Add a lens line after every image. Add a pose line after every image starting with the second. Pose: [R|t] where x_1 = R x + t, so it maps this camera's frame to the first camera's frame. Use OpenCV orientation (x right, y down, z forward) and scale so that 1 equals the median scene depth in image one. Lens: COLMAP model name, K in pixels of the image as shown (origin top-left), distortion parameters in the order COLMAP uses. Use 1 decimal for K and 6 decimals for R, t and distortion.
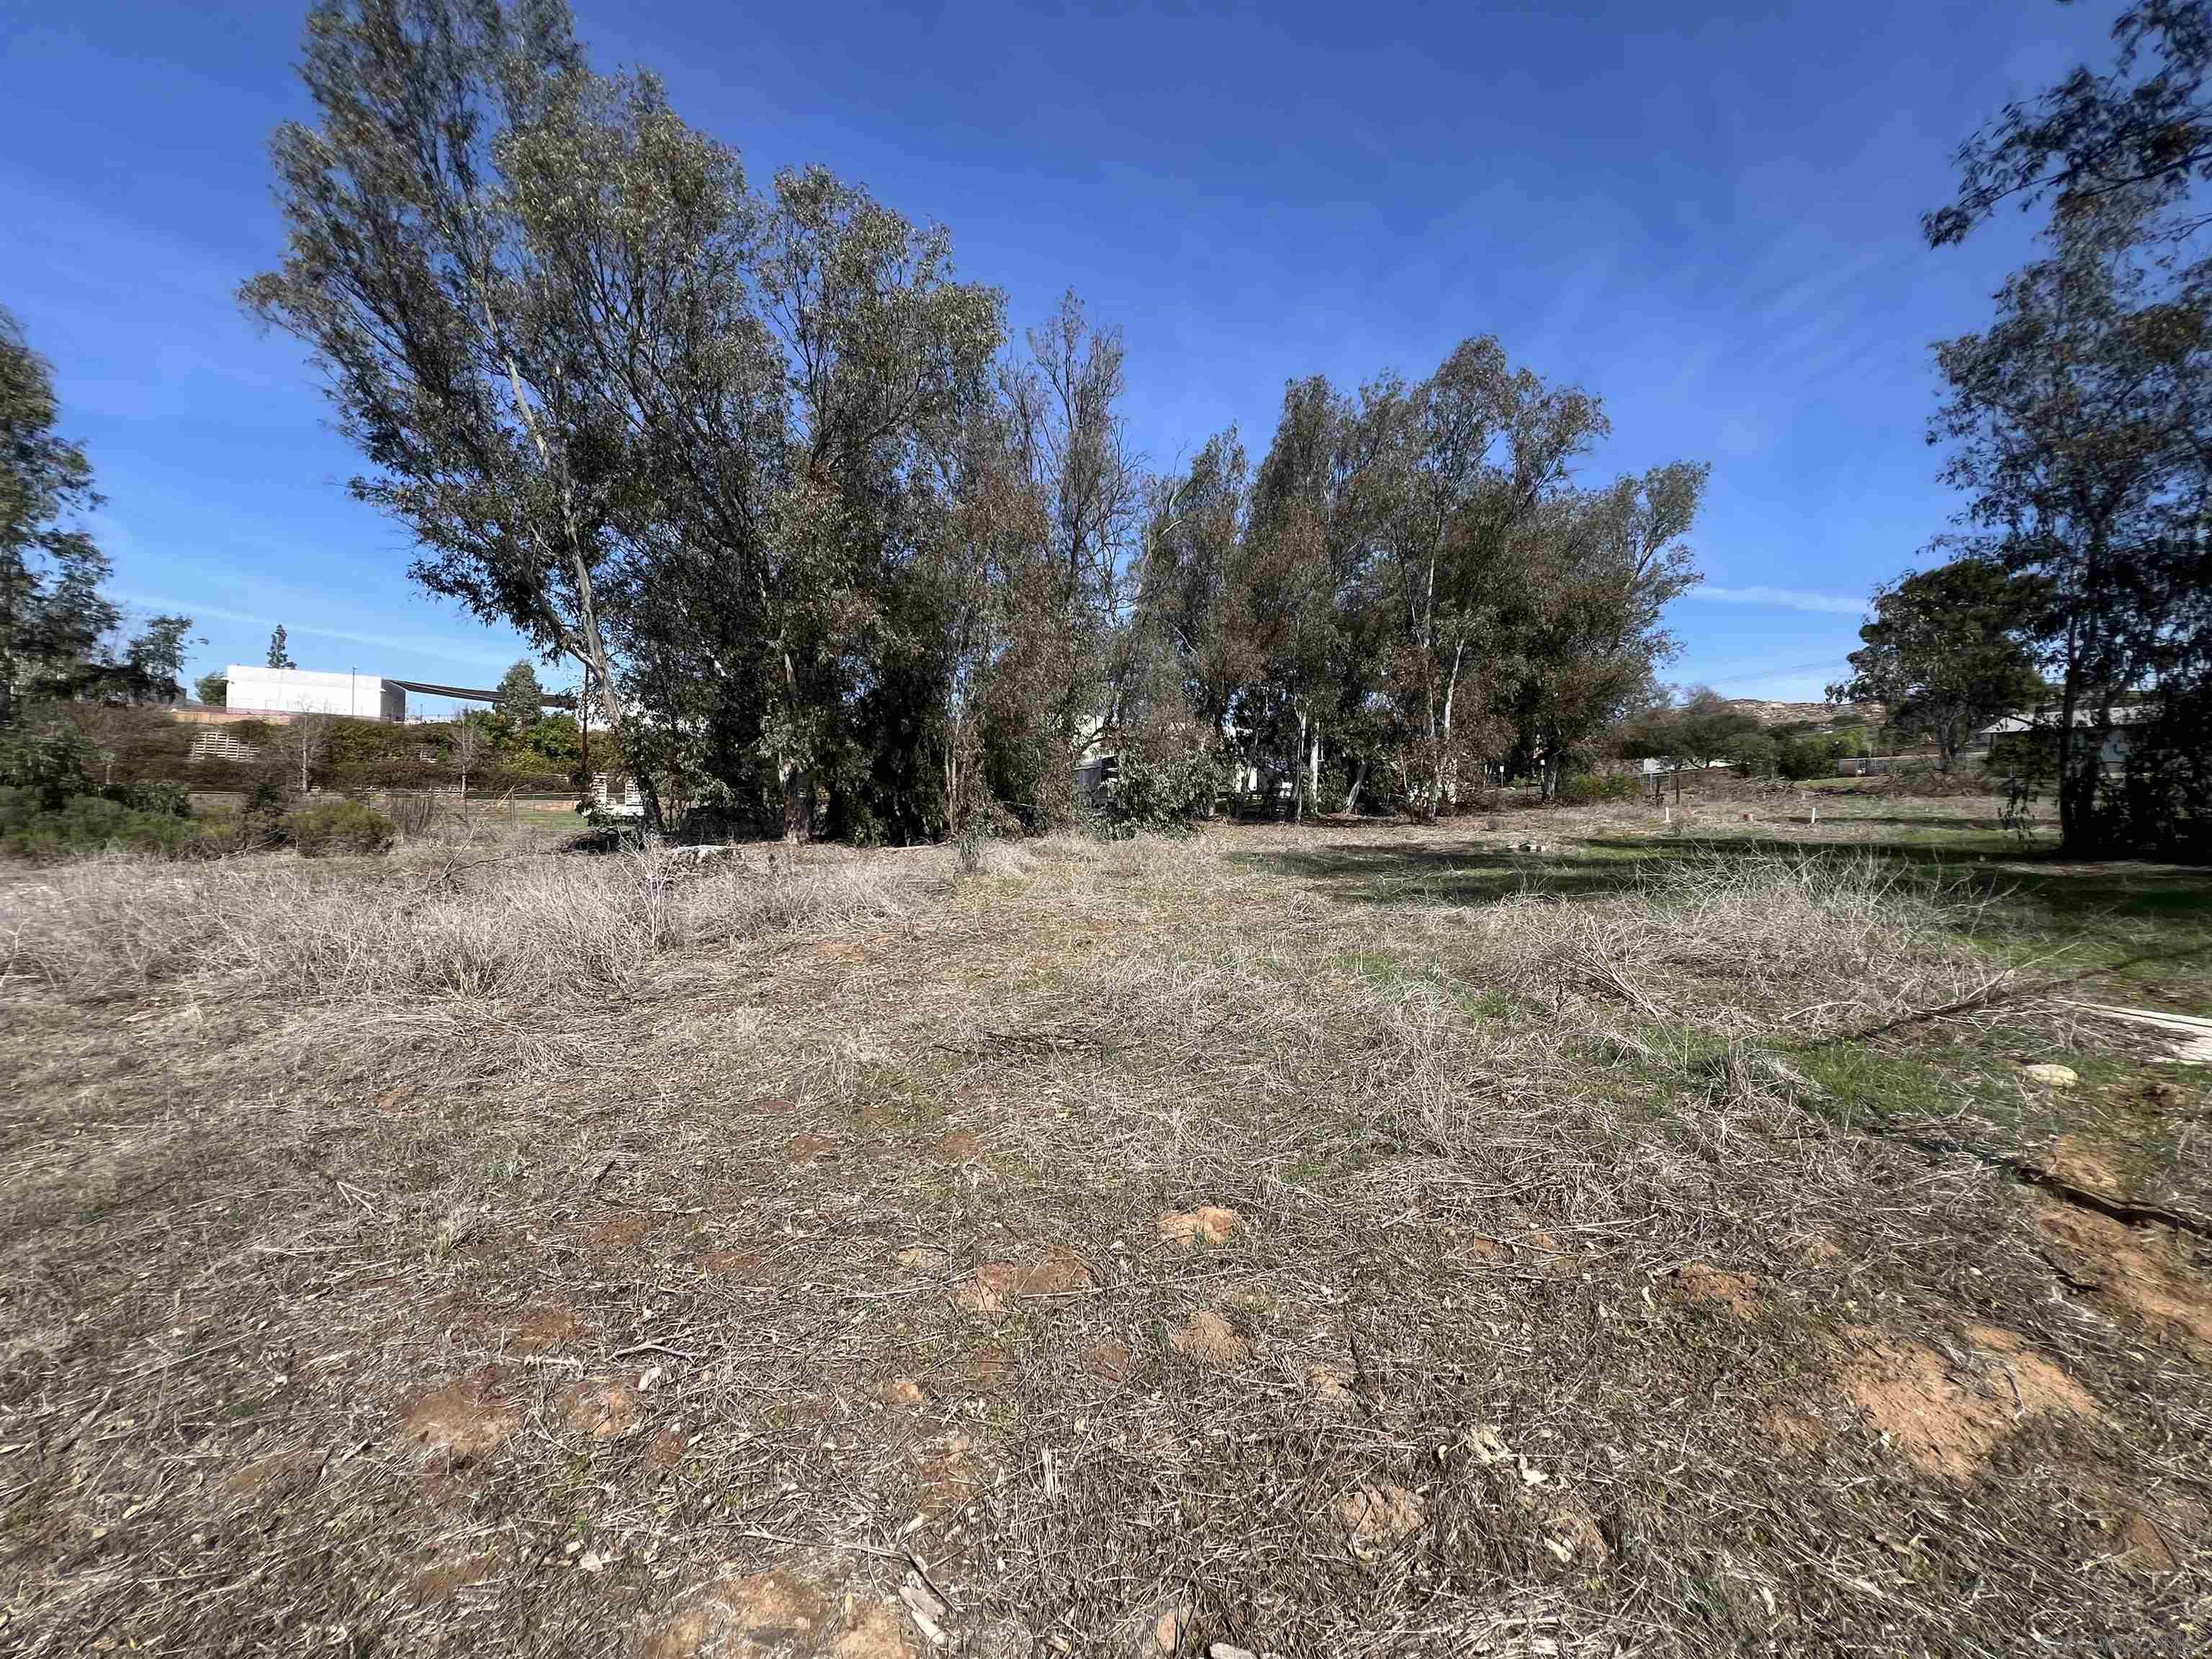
lens RADIAL K [[889.0, 0, 1101.2], [0, 889.0, 830.4], [0, 0, 1]] dist [-0.001354, 0.000676]
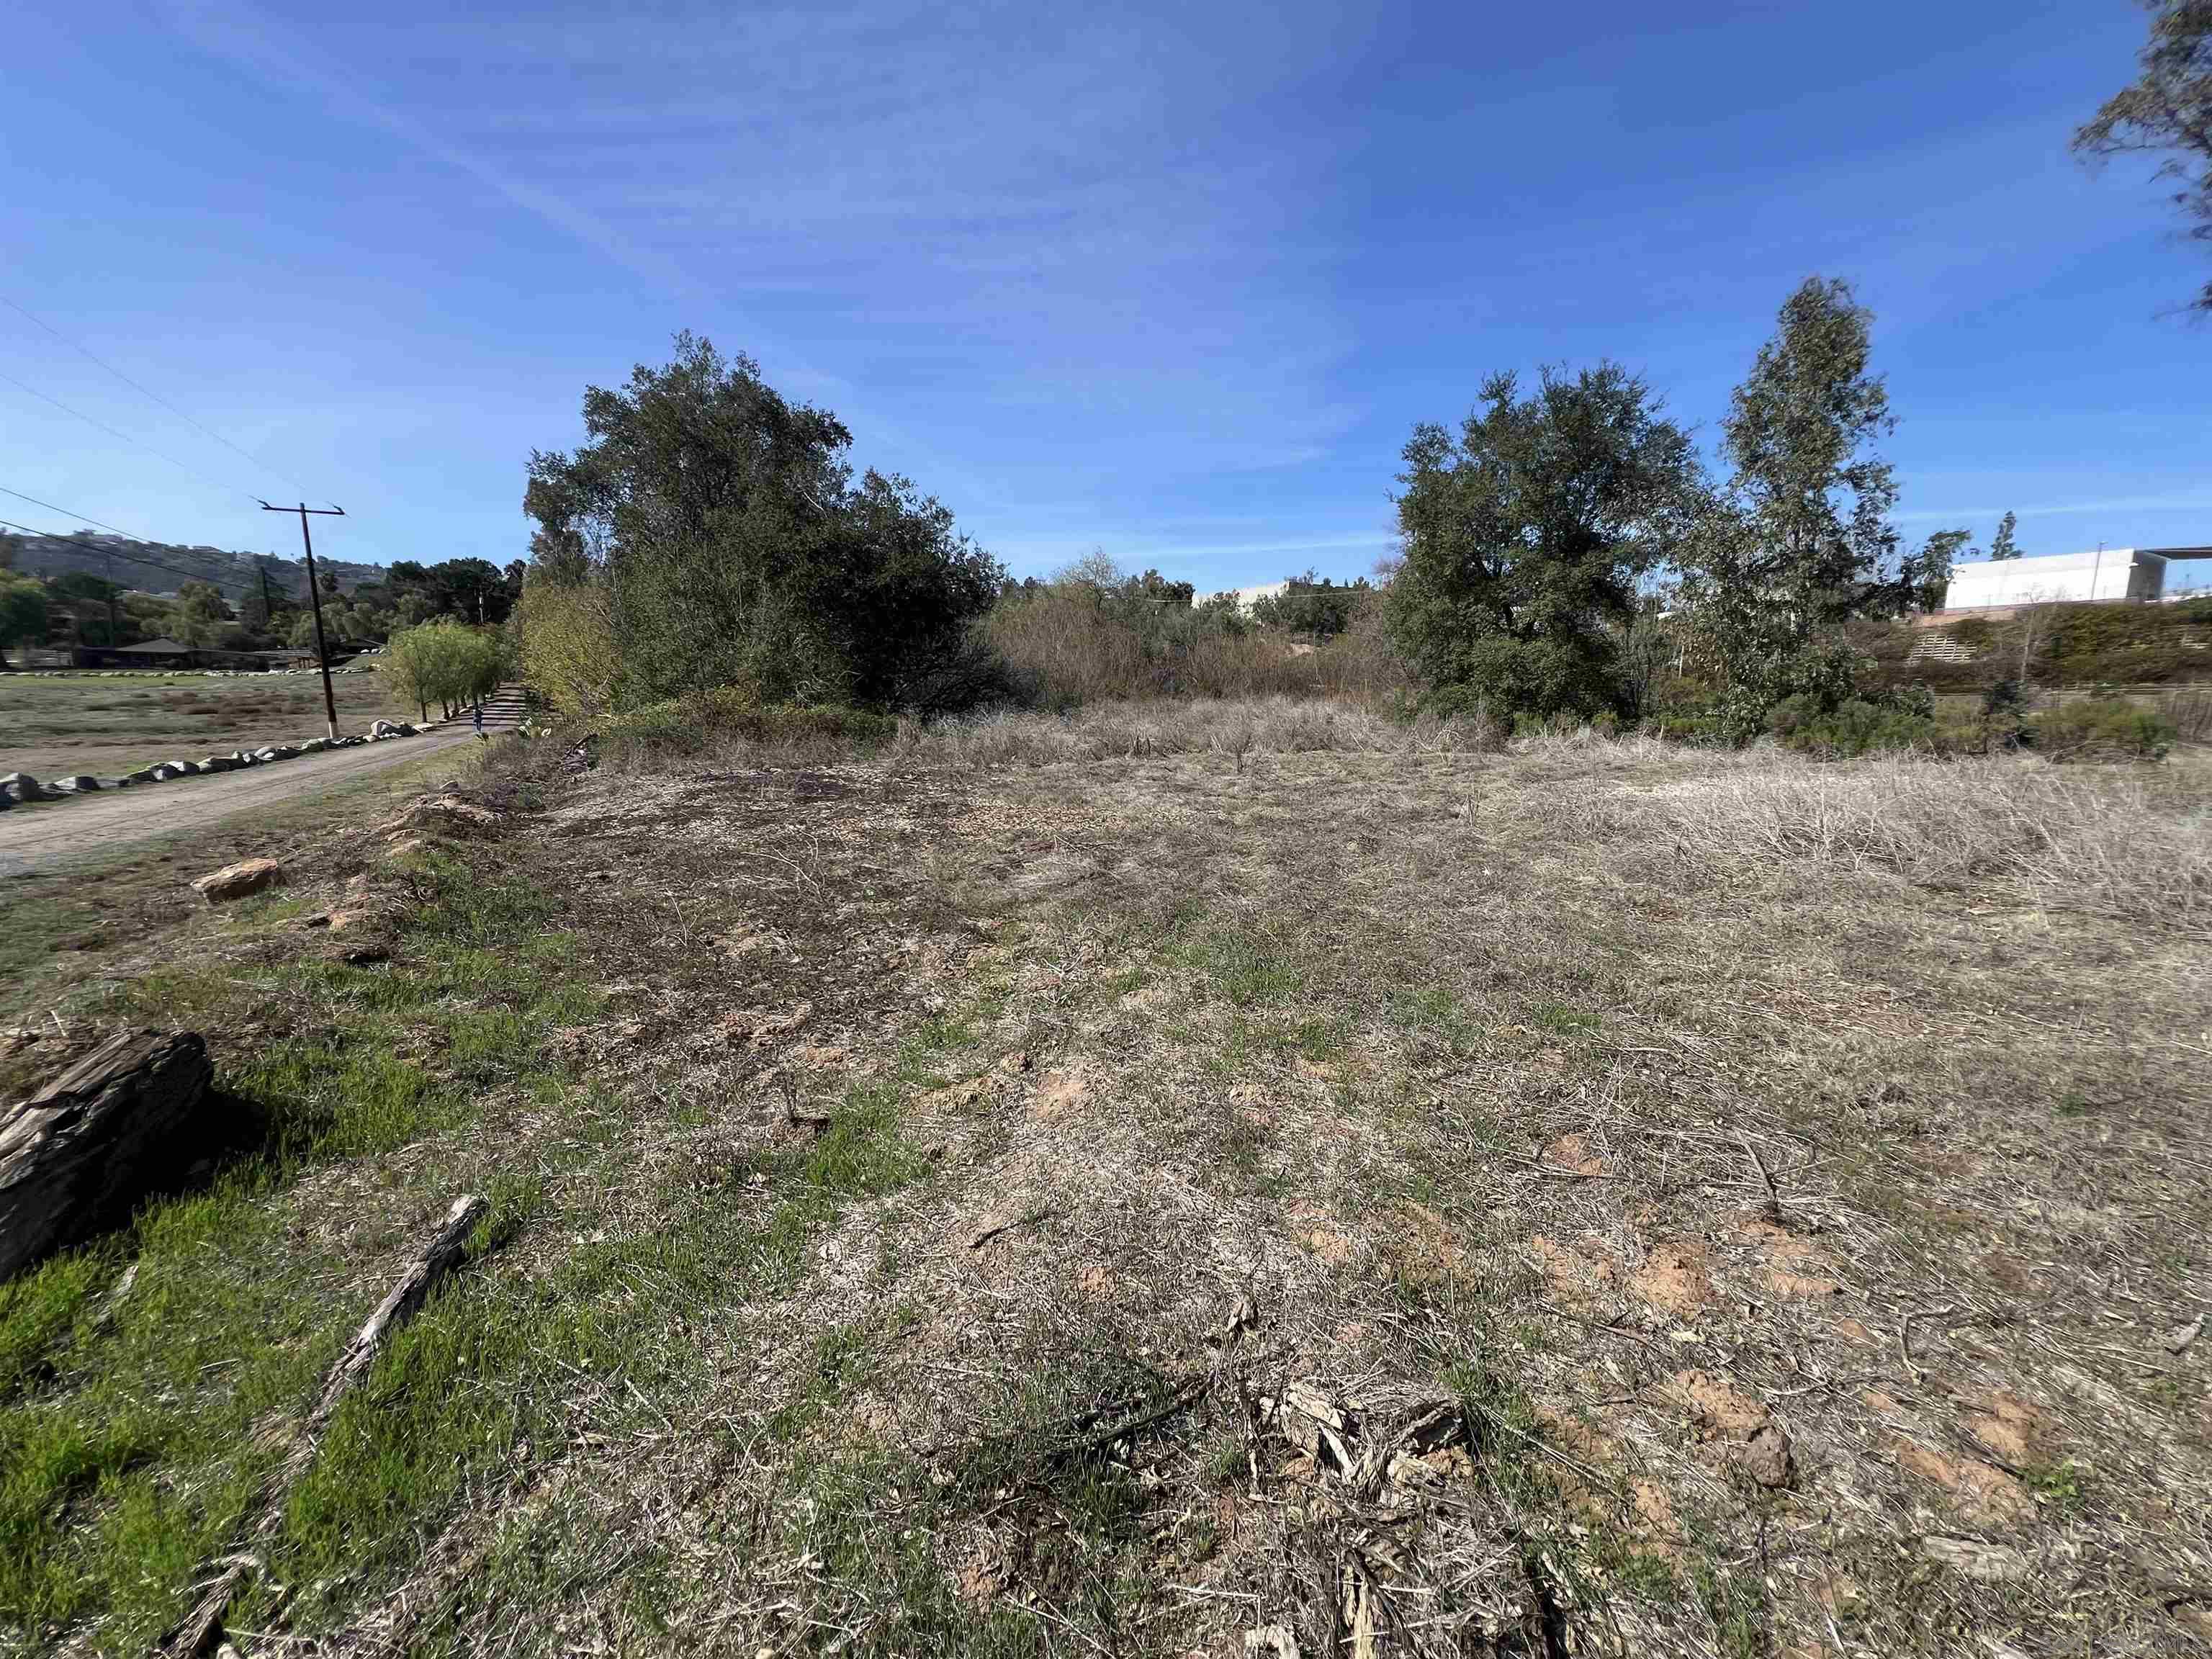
lens RADIAL K [[887.5, 0, 1101.1], [0, 887.5, 830.0], [0, 0, 1]] dist [0.000211, 0.000450]
pose [[0.052002, 0.123807, -0.990943, -0.035462], [-0.014283, 0.992276, 0.123224, 0.000086], [0.998545, 0.007746, 0.053368, -0.032524]]
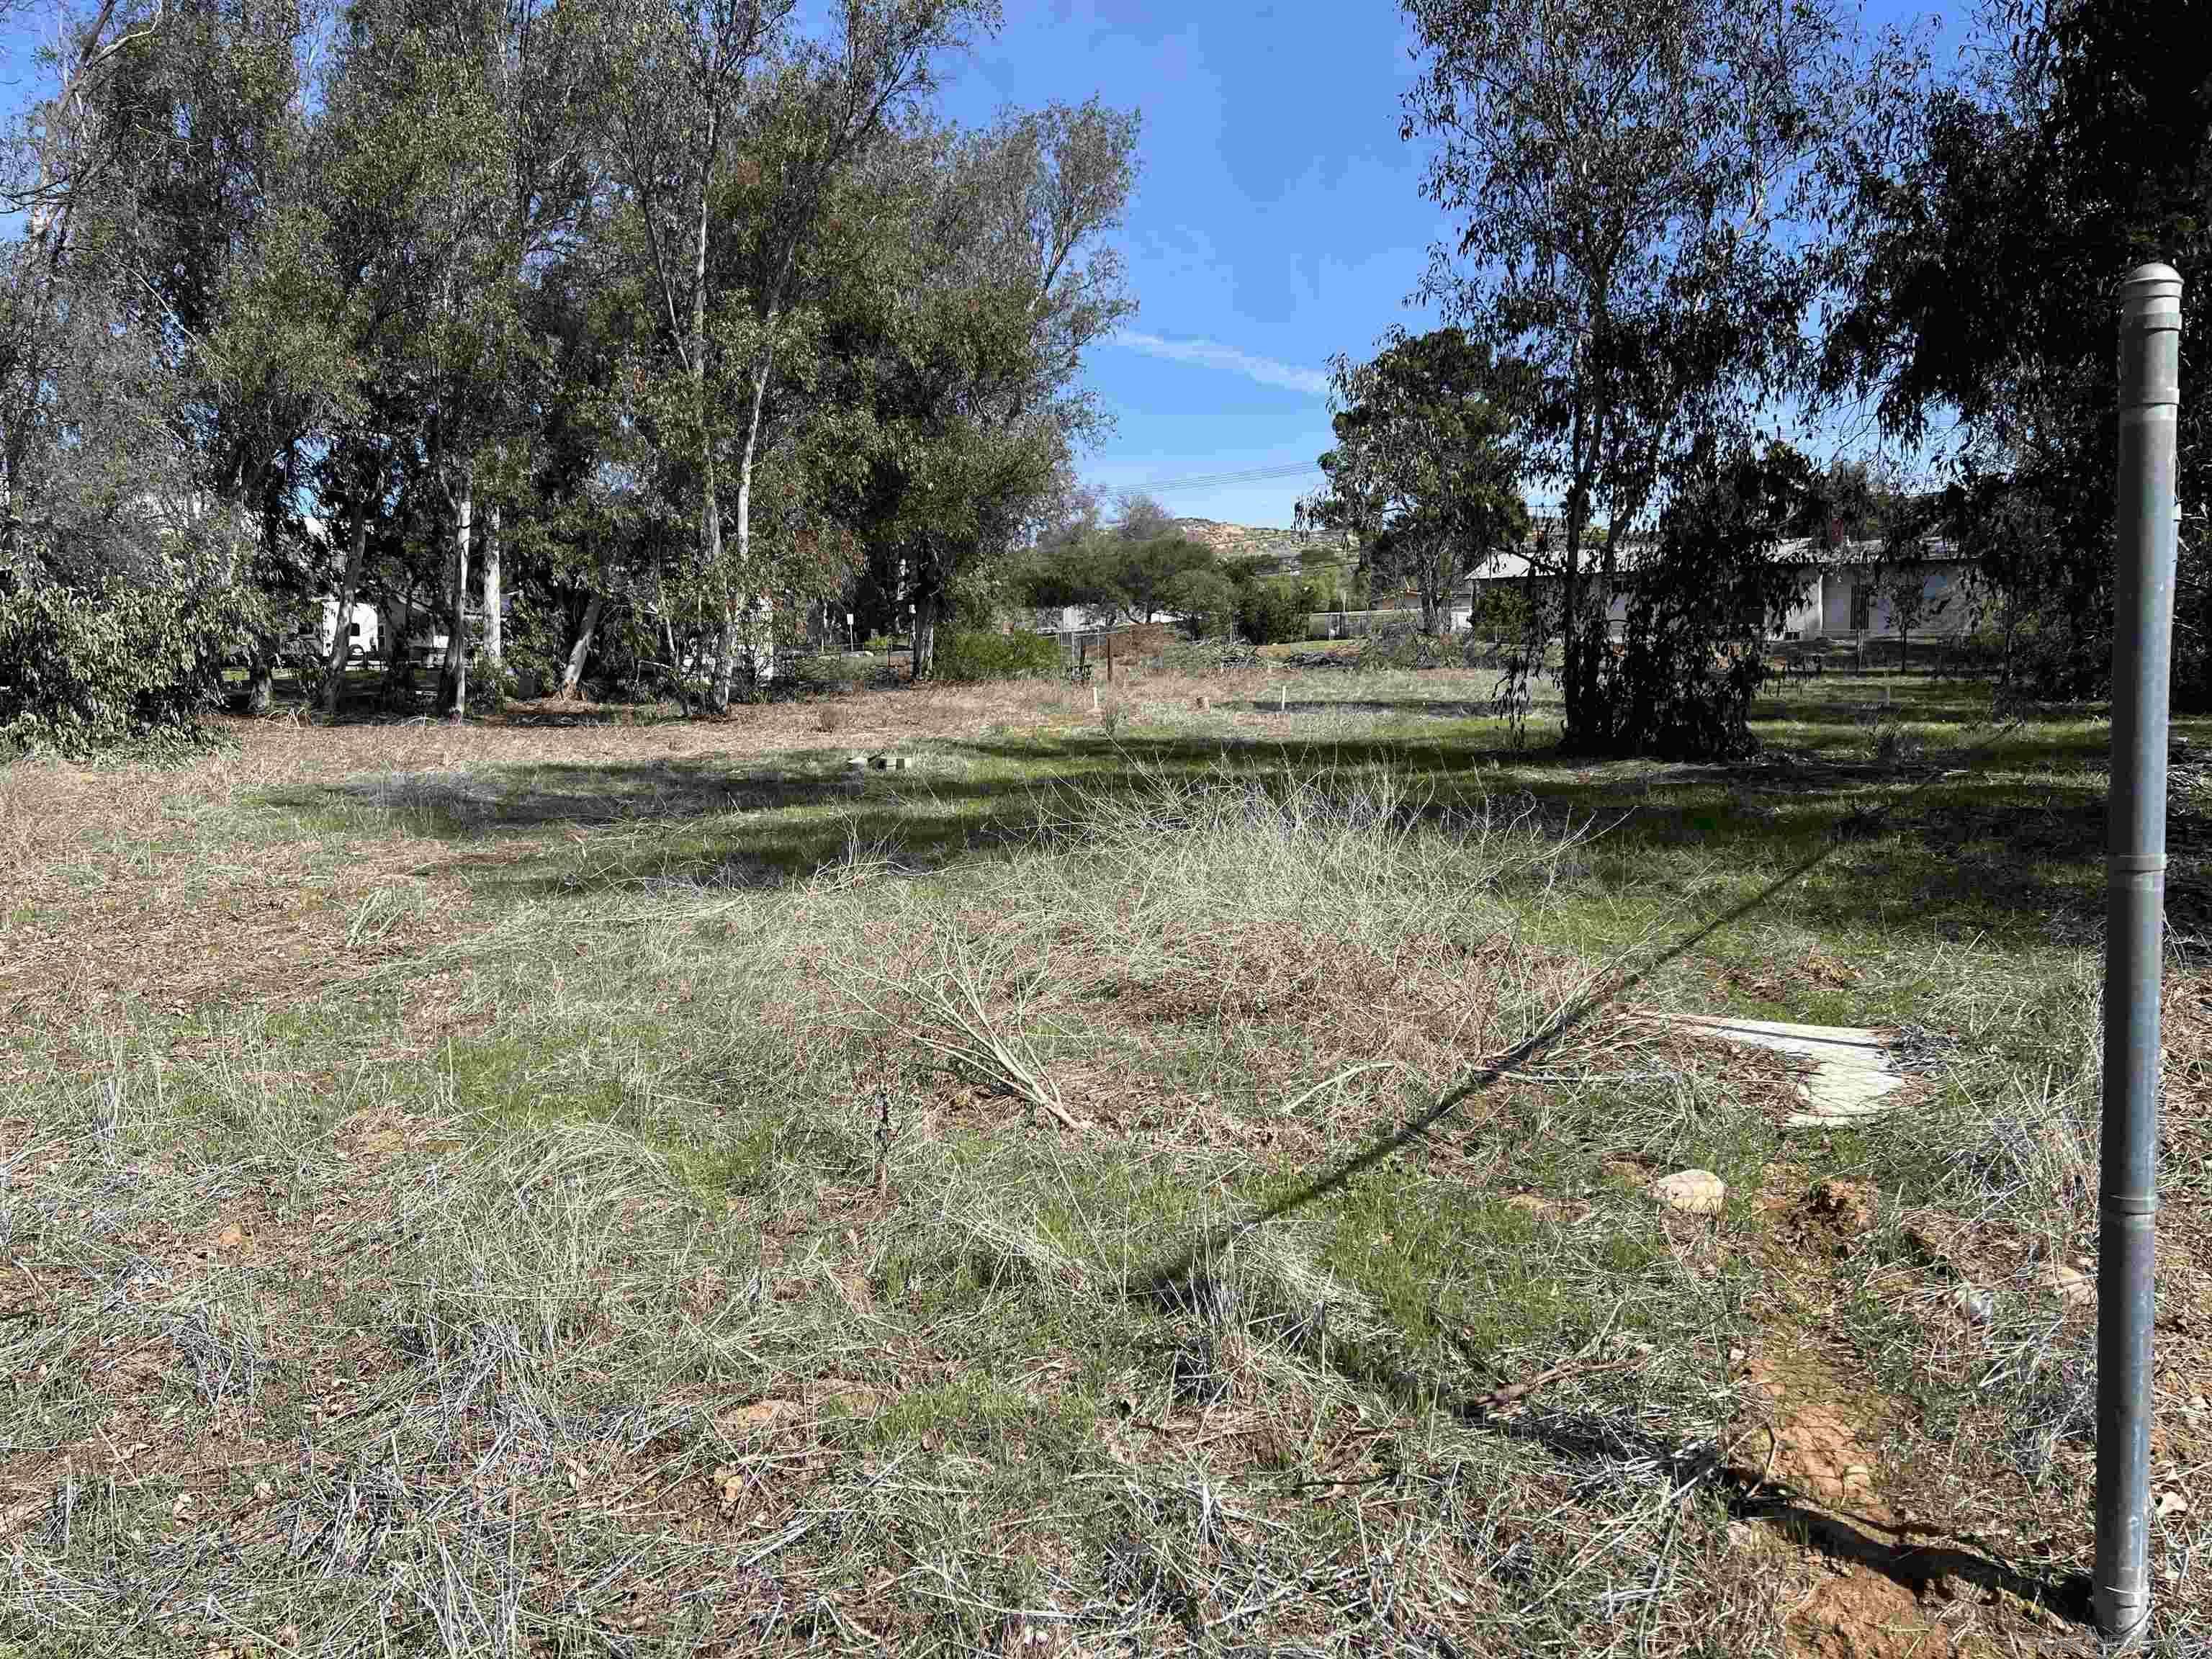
lens RADIAL K [[1644.6, 0, 1108.8], [0, 1644.6, 853.9], [0, 0, 1]] dist [0.070904, -0.089085]
pose [[0.839590, -0.058391, 0.540074, 0.052552], [0.017787, 0.996628, 0.080100, -0.003339], [-0.542930, -0.057645, 0.837797, 0.078408]]
